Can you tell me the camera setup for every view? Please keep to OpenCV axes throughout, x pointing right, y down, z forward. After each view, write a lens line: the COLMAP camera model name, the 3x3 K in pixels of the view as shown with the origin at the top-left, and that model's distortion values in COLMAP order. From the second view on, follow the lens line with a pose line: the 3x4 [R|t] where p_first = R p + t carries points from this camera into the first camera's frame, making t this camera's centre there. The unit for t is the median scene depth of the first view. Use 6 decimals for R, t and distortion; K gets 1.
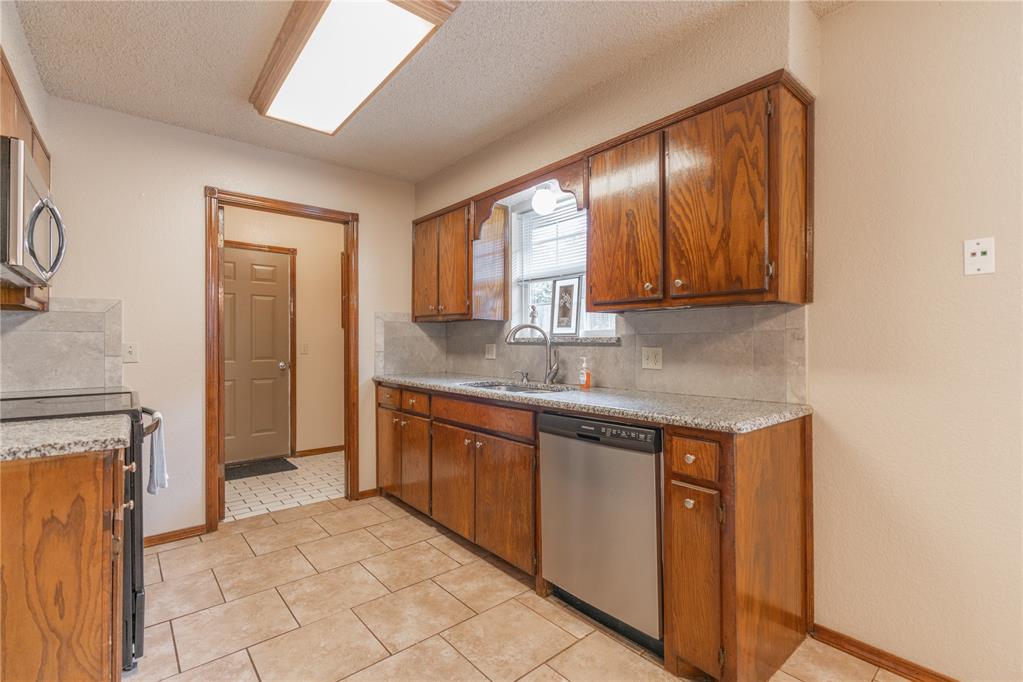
lens RADIAL K [[458.3, 0, 514.2], [0, 458.3, 341.9], [0, 0, 1]] dist [-0.003115, 0.000184]
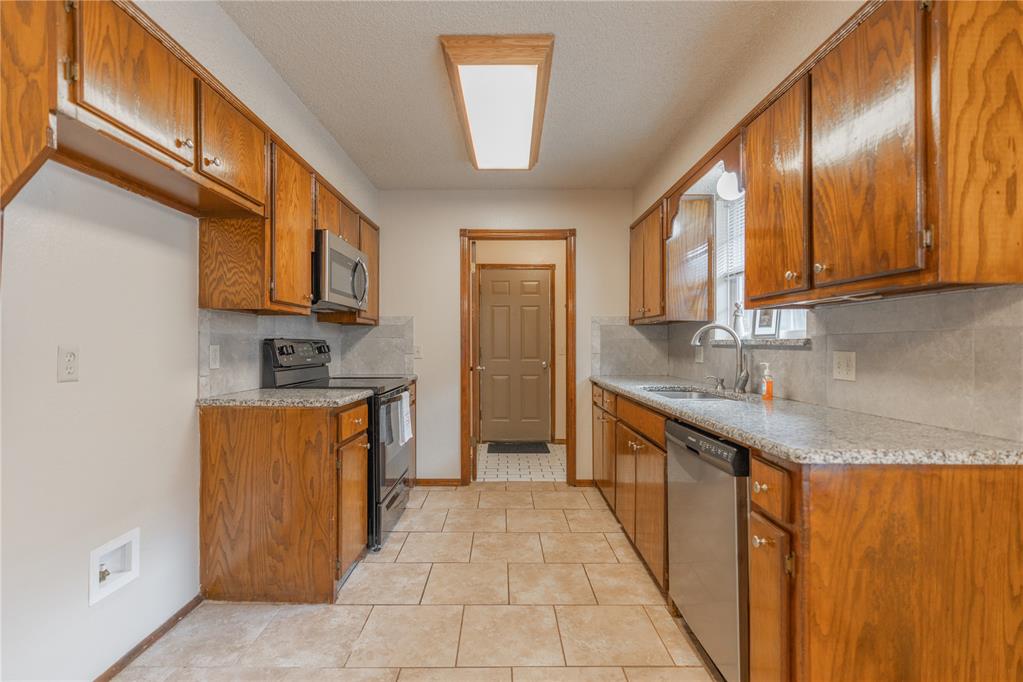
lens RADIAL K [[463.7, 0, 504.1], [0, 463.7, 347.7], [0, 0, 1]] dist [-0.003720, 0.000161]
pose [[0.758576, 0.004648, -0.651567, 0.353680], [-0.000124, 0.999976, 0.006988, 0.000106], [0.651584, -0.005220, 0.758558, 0.048230]]
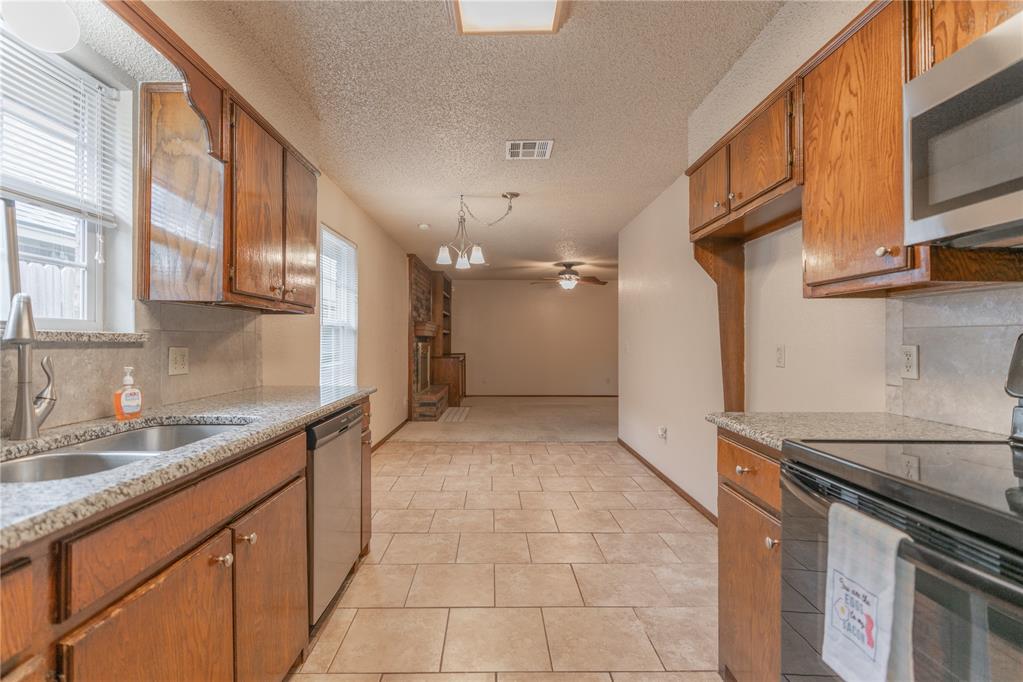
lens RADIAL K [[468.6, 0, 495.9], [0, 468.6, 338.8], [0, 0, 1]] dist [-0.000711, 0.000084]
pose [[-0.759076, 0.000288, 0.651002, -0.617859], [-0.004047, 0.999978, -0.005161, -0.001205], [-0.650990, -0.006552, -0.759058, 1.196237]]
